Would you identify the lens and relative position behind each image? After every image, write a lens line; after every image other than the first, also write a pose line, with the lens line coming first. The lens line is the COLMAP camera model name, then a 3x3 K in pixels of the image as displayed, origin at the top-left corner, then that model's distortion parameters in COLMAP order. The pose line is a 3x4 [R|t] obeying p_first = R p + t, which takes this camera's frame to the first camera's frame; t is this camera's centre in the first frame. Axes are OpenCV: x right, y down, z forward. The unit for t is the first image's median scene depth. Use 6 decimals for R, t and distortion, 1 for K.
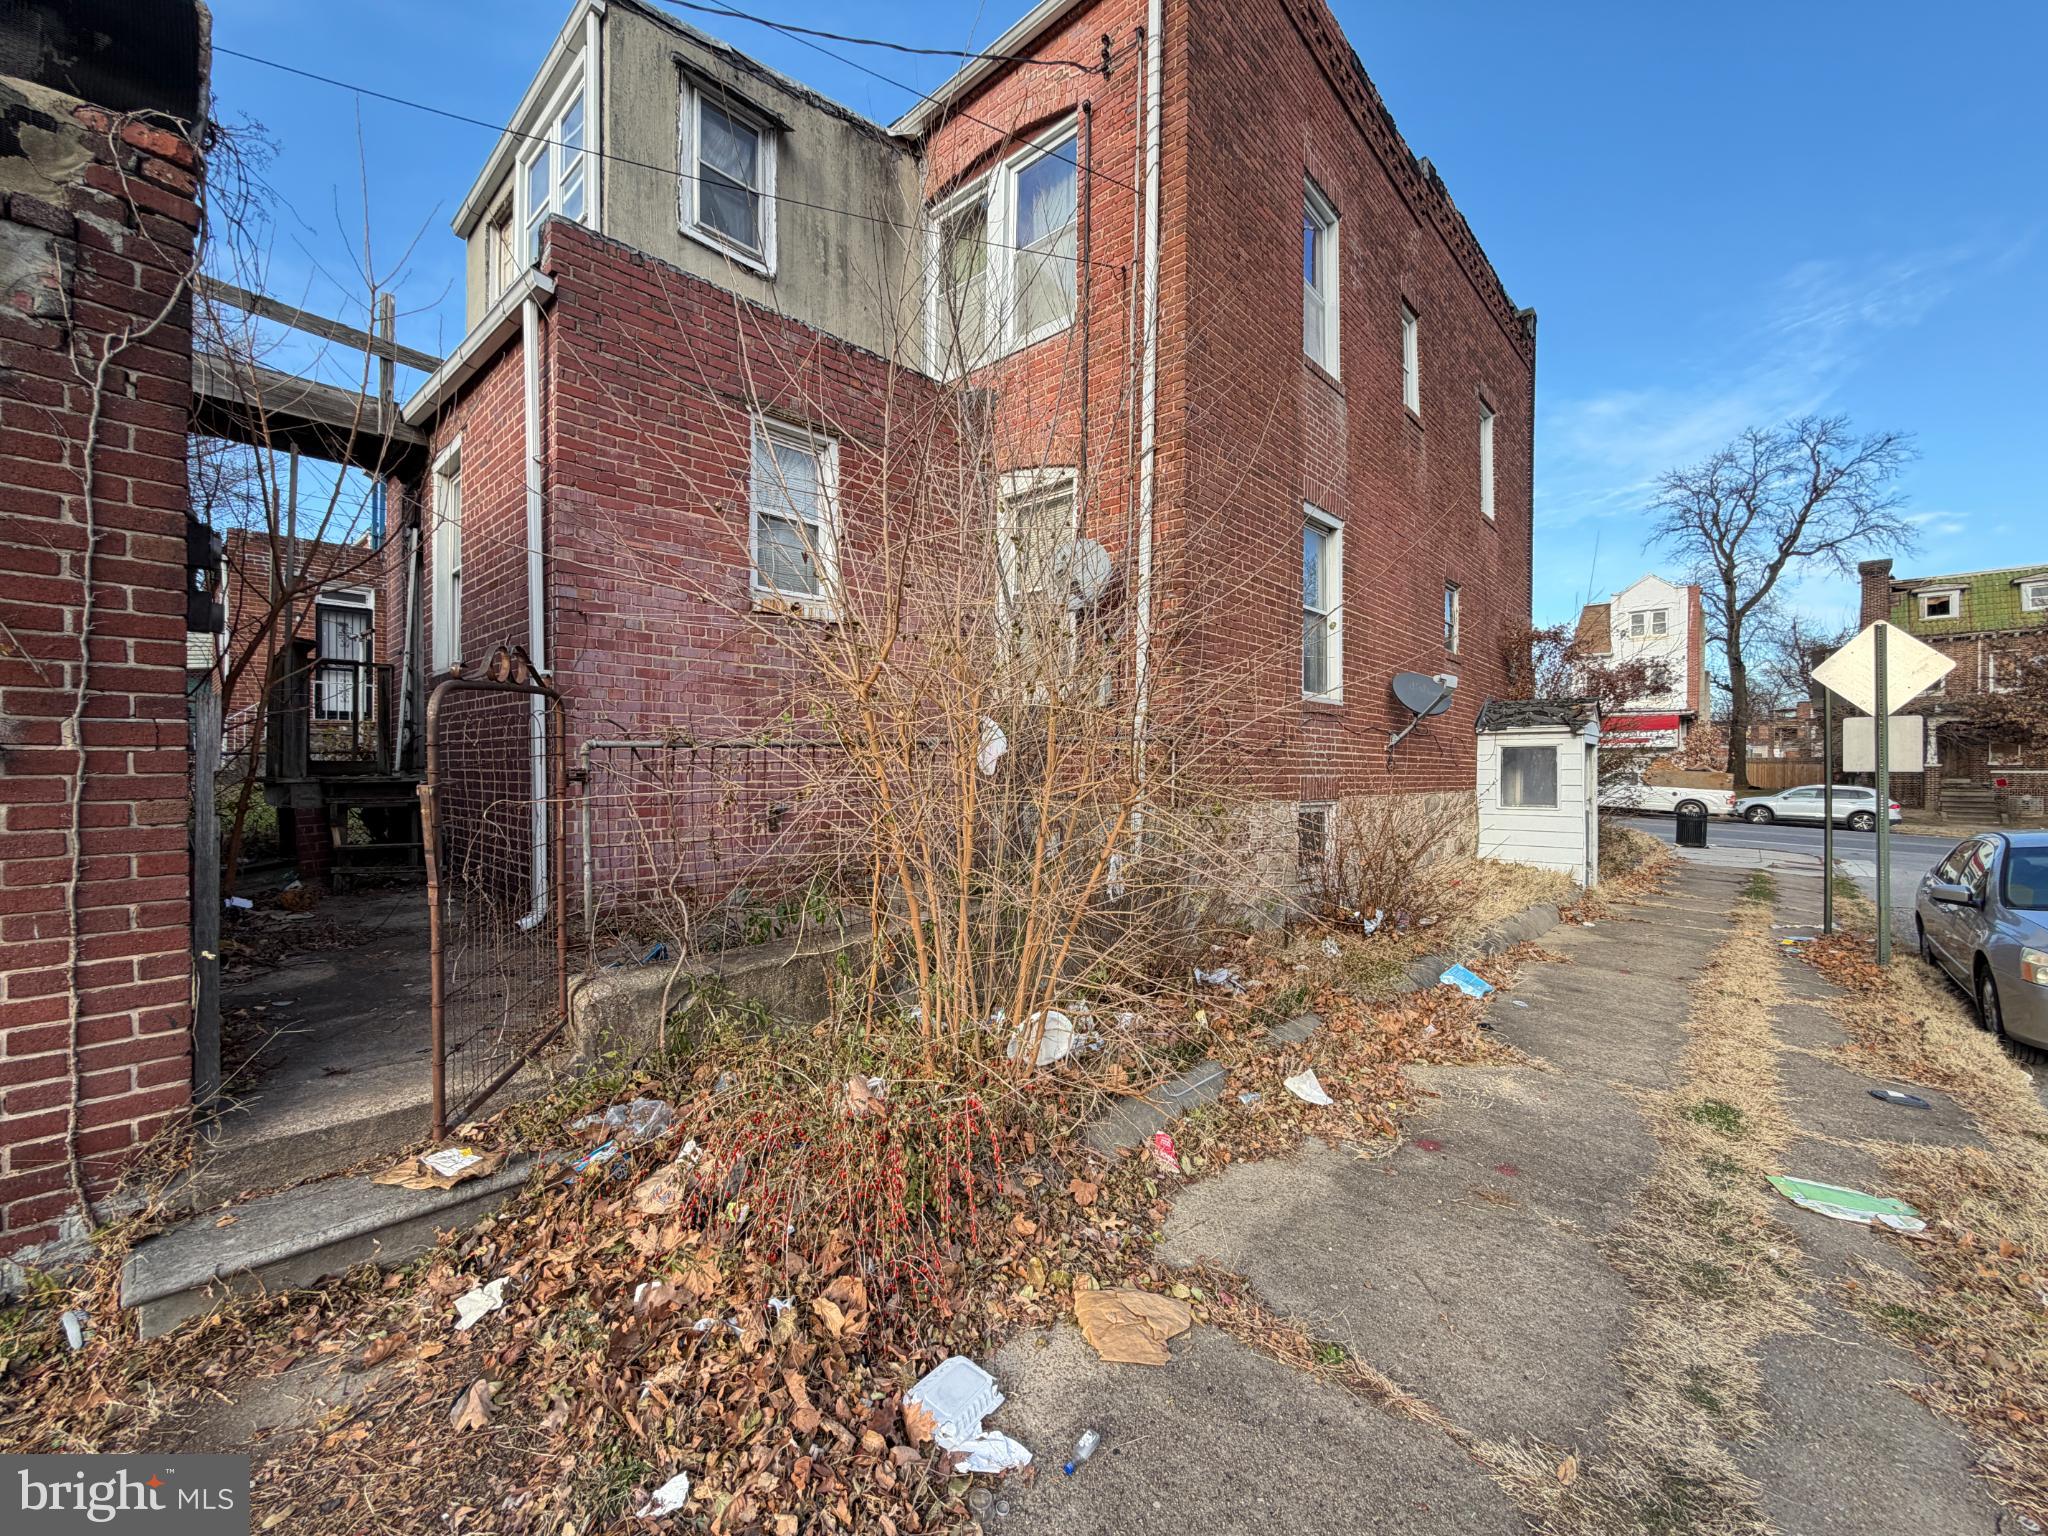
lens RADIAL K [[811.7, 0, 1020.1], [0, 811.7, 774.4], [0, 0, 1]] dist [0.000514, -0.000021]
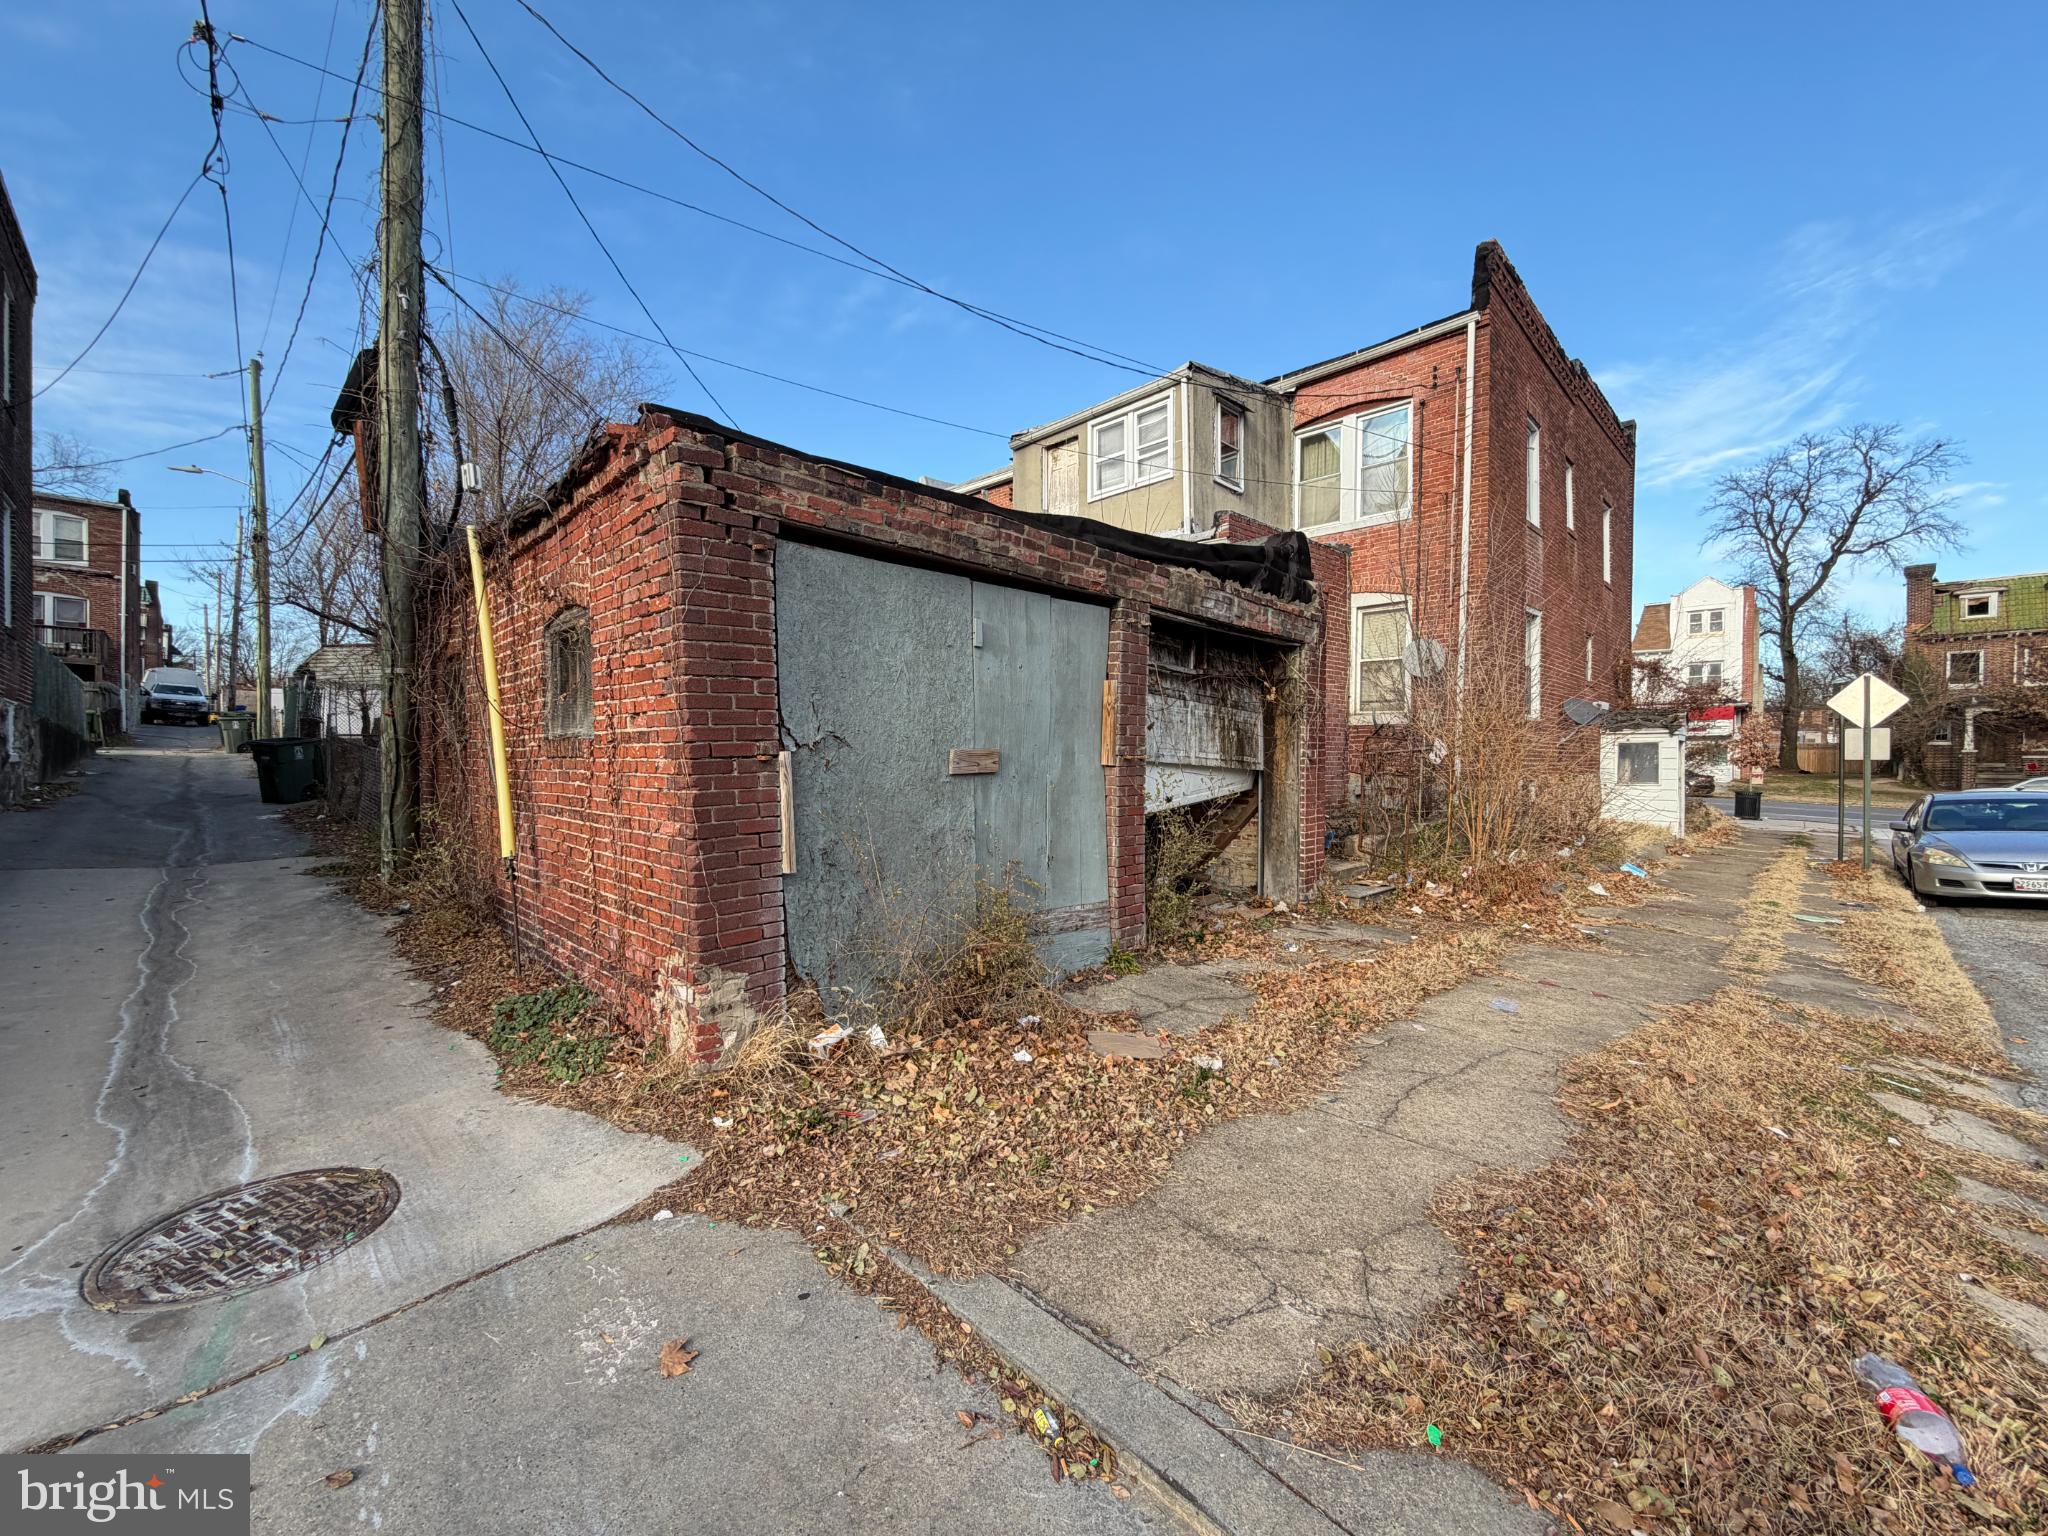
lens RADIAL K [[811.7, 0, 1020.1], [0, 811.7, 774.4], [0, 0, 1]] dist [0.000514, -0.000021]
pose [[0.999359, -0.003051, -0.035657, -0.125980], [0.003586, 0.999882, 0.014958, -0.000735], [0.035607, -0.015076, 0.999252, -0.146340]]
